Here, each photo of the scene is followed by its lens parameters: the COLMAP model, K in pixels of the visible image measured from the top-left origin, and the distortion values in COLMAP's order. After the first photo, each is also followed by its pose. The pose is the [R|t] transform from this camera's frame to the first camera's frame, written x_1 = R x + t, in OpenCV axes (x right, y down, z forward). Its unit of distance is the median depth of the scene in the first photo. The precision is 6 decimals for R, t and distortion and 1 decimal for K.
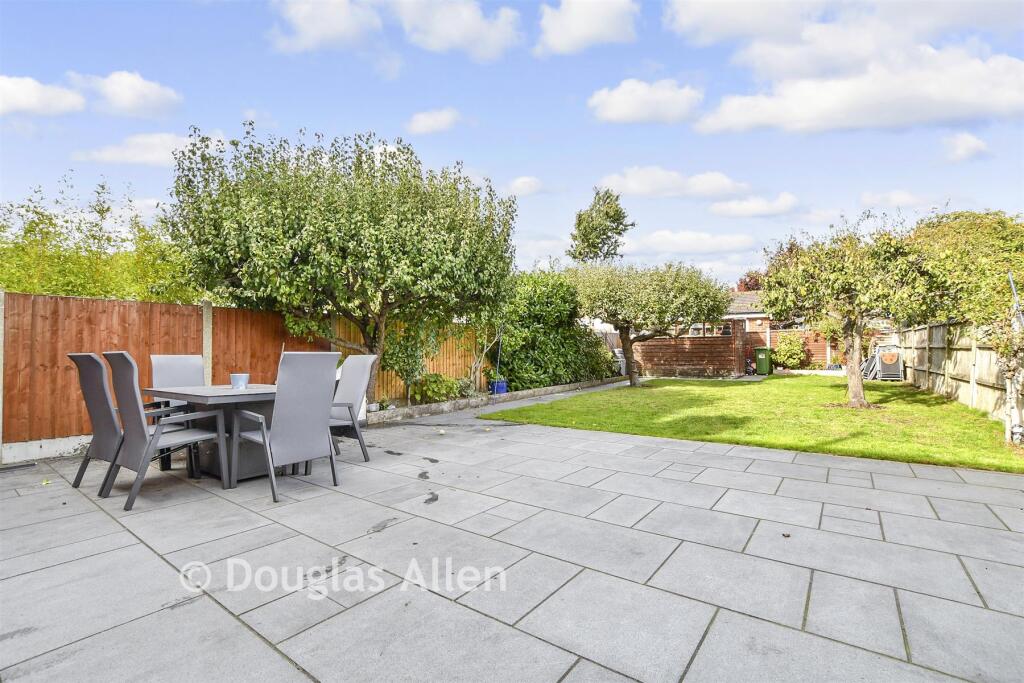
lens RADIAL K [[459.9, 0, 508.1], [0, 459.9, 345.0], [0, 0, 1]] dist [-0.004728, -0.000332]
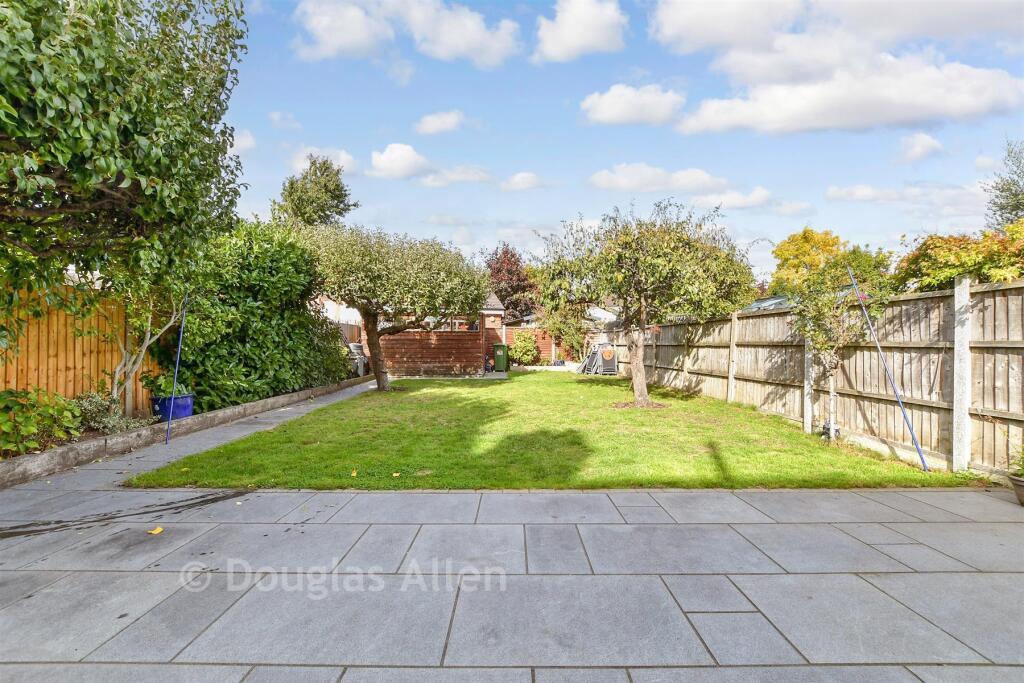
lens RADIAL K [[459.9, 0, 508.1], [0, 459.9, 345.0], [0, 0, 1]] dist [-0.004728, -0.000332]
pose [[0.812718, 0.010946, 0.582555, -0.017025], [-0.015682, 0.999872, 0.003090, 0.006671], [-0.582446, -0.011647, 0.812786, 0.277652]]
